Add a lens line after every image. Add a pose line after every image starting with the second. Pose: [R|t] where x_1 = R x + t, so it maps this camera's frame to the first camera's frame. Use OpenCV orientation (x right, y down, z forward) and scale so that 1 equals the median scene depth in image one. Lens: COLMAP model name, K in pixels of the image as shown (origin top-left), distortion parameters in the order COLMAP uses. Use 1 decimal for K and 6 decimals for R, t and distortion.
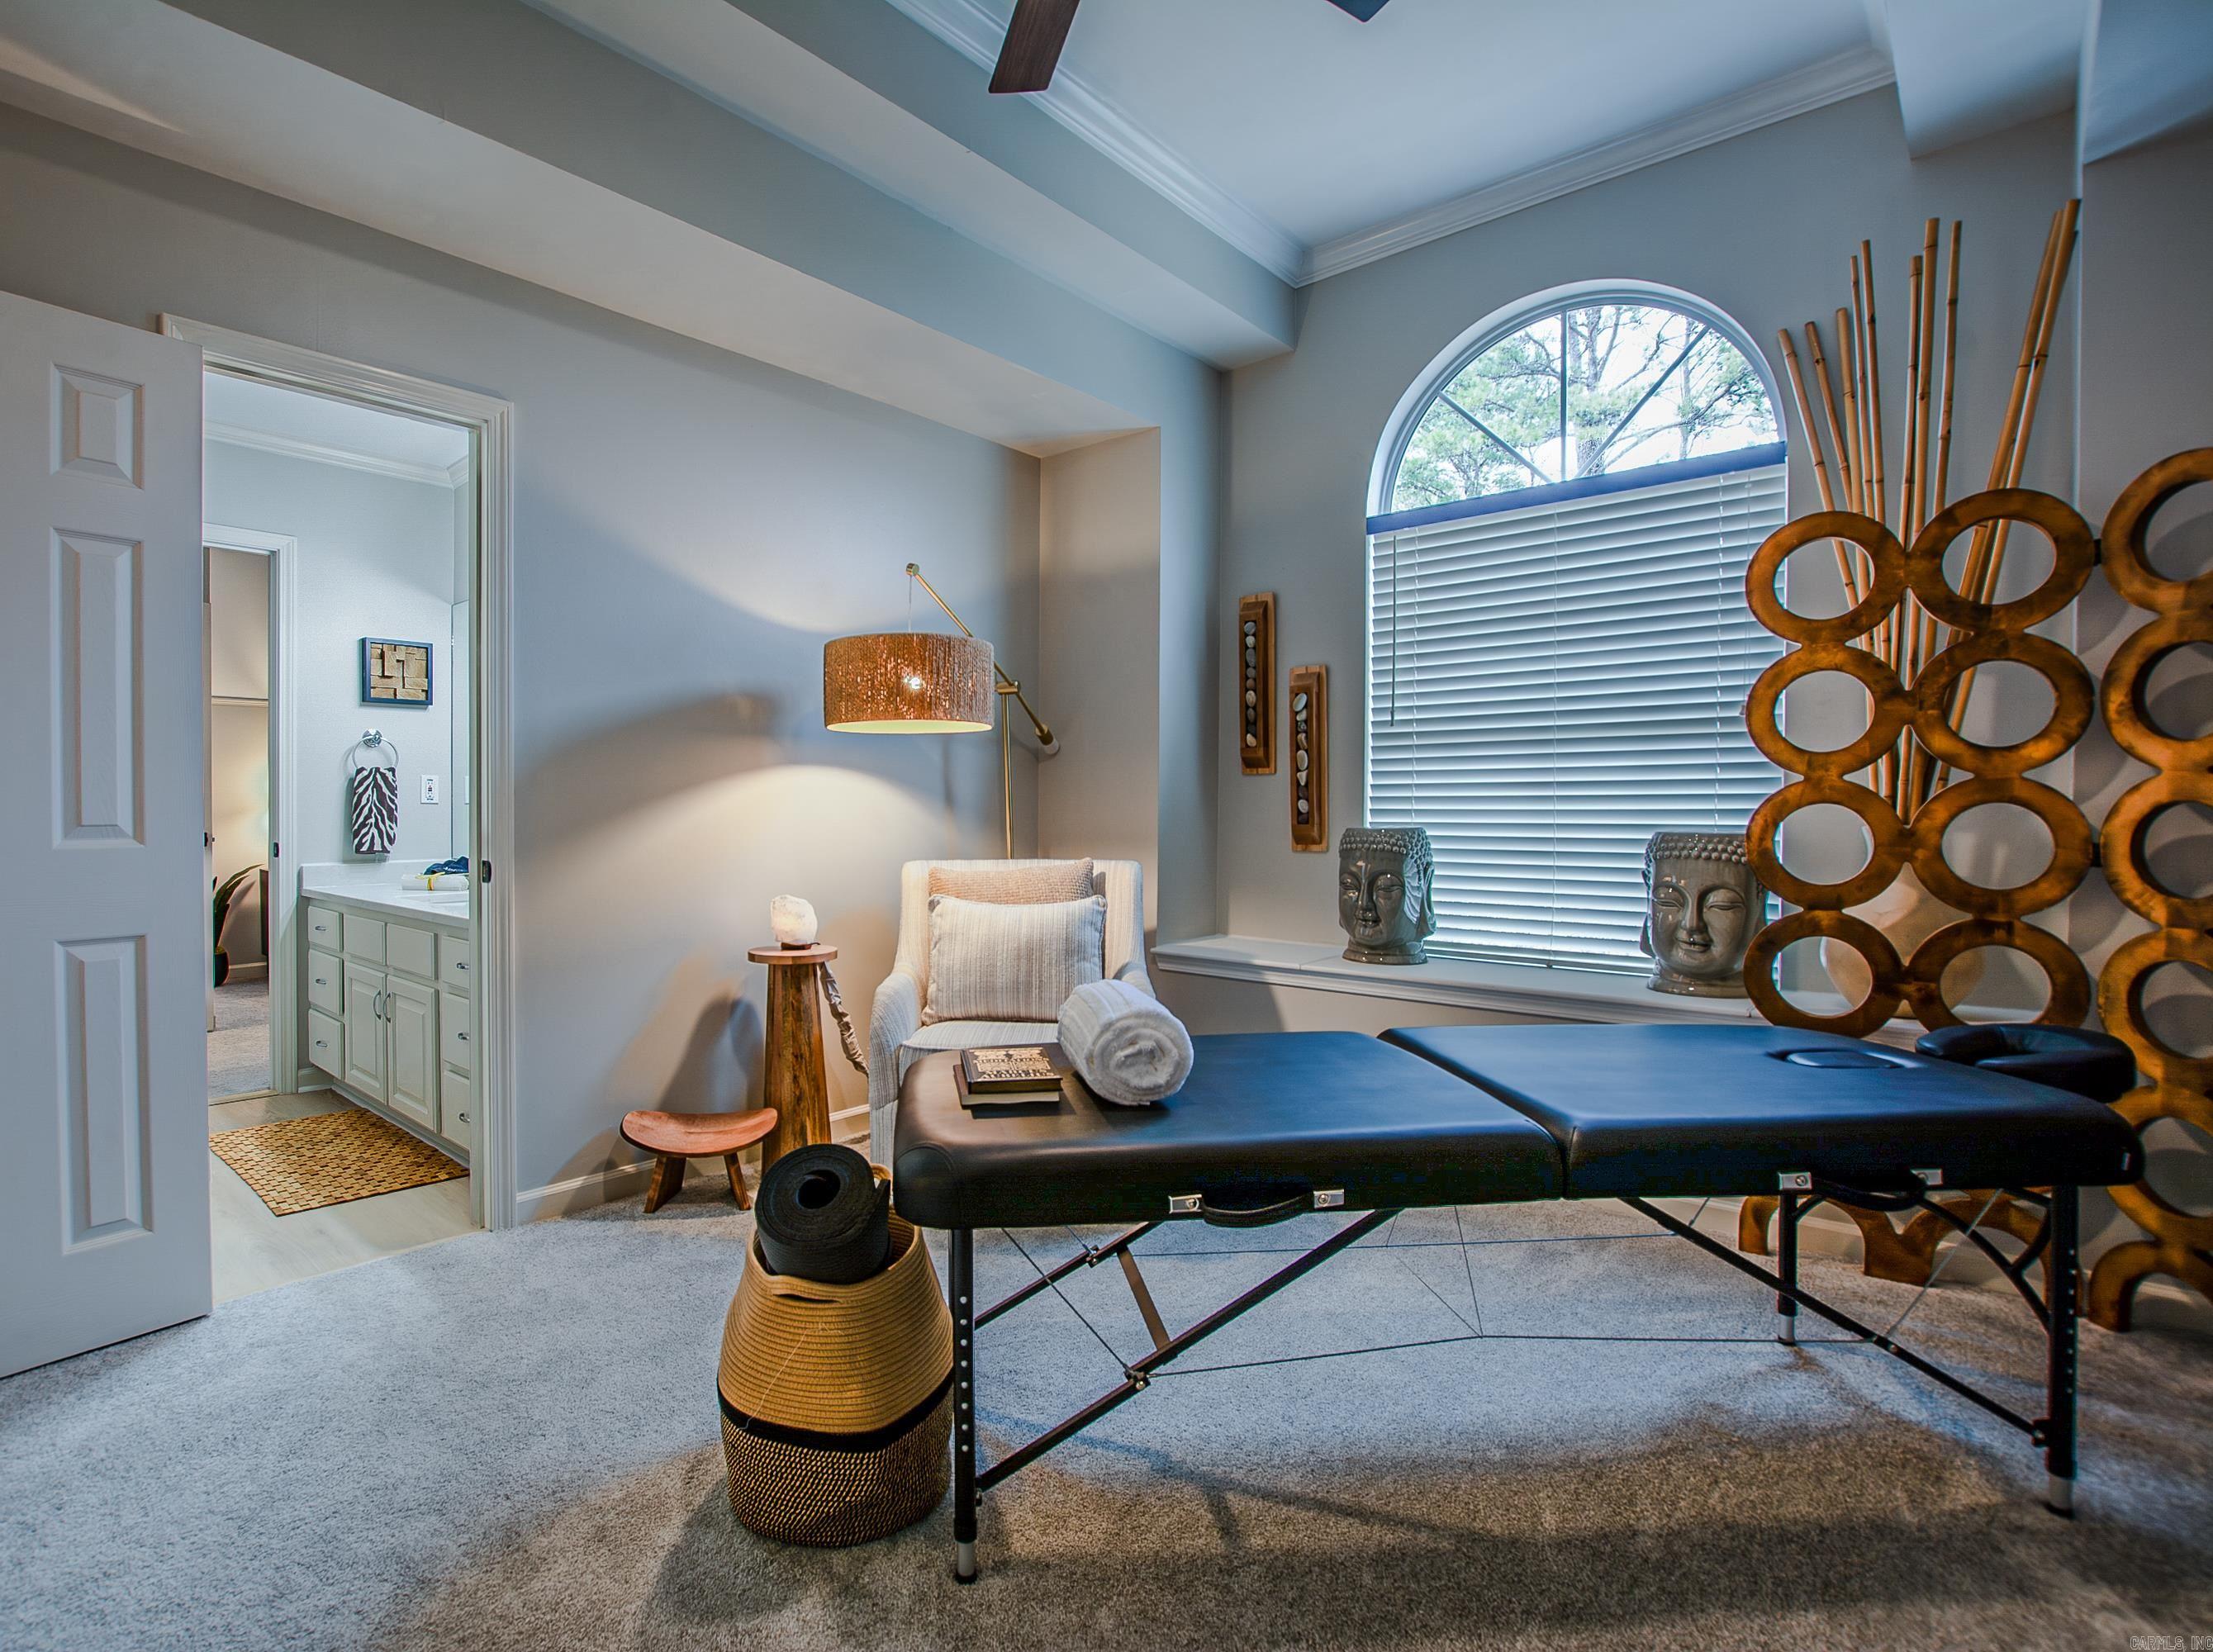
lens RADIAL K [[1141.8, 0, 1104.9], [0, 1141.8, 826.3], [0, 0, 1]] dist [-0.018301, 0.002701]
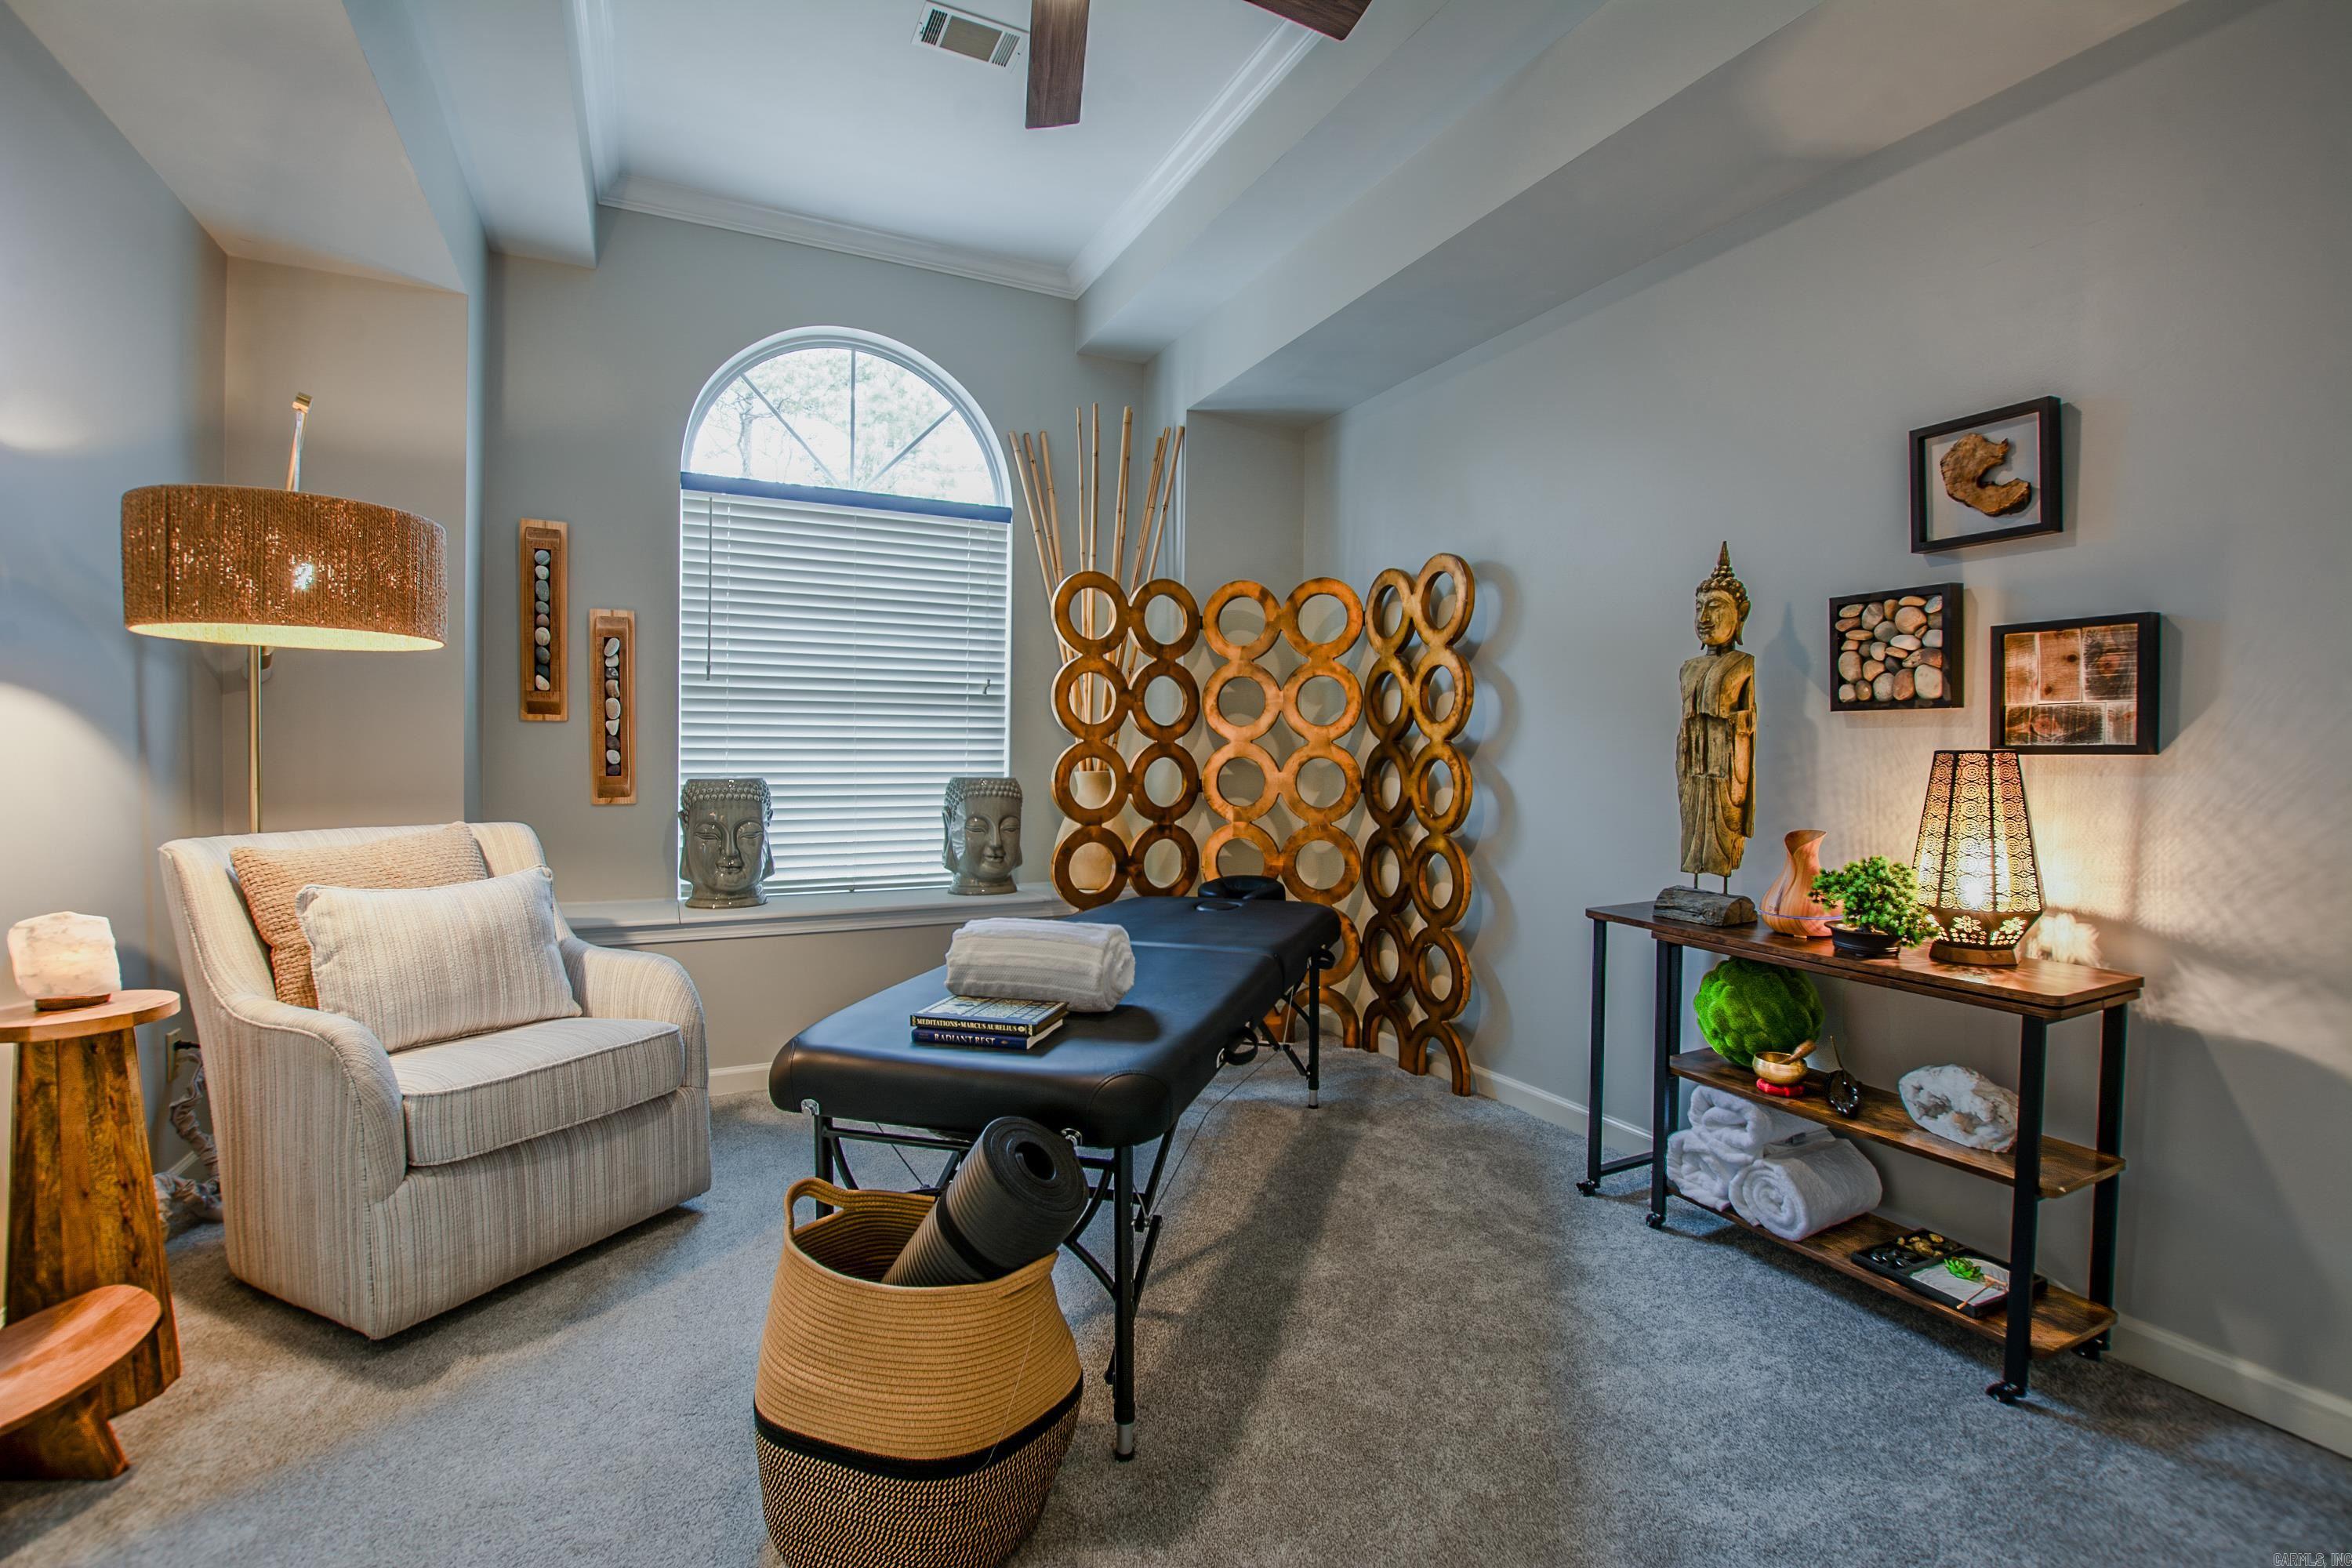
lens RADIAL K [[1027.7, 0, 1171.7], [0, 1027.7, 784.7], [0, 0, 1]] dist [-0.015744, 0.000286]
pose [[0.375737, -0.021149, 0.926485, -0.530458], [0.012347, 0.999765, 0.017815, -0.005061], [-0.926644, 0.004746, 0.375909, 0.301532]]
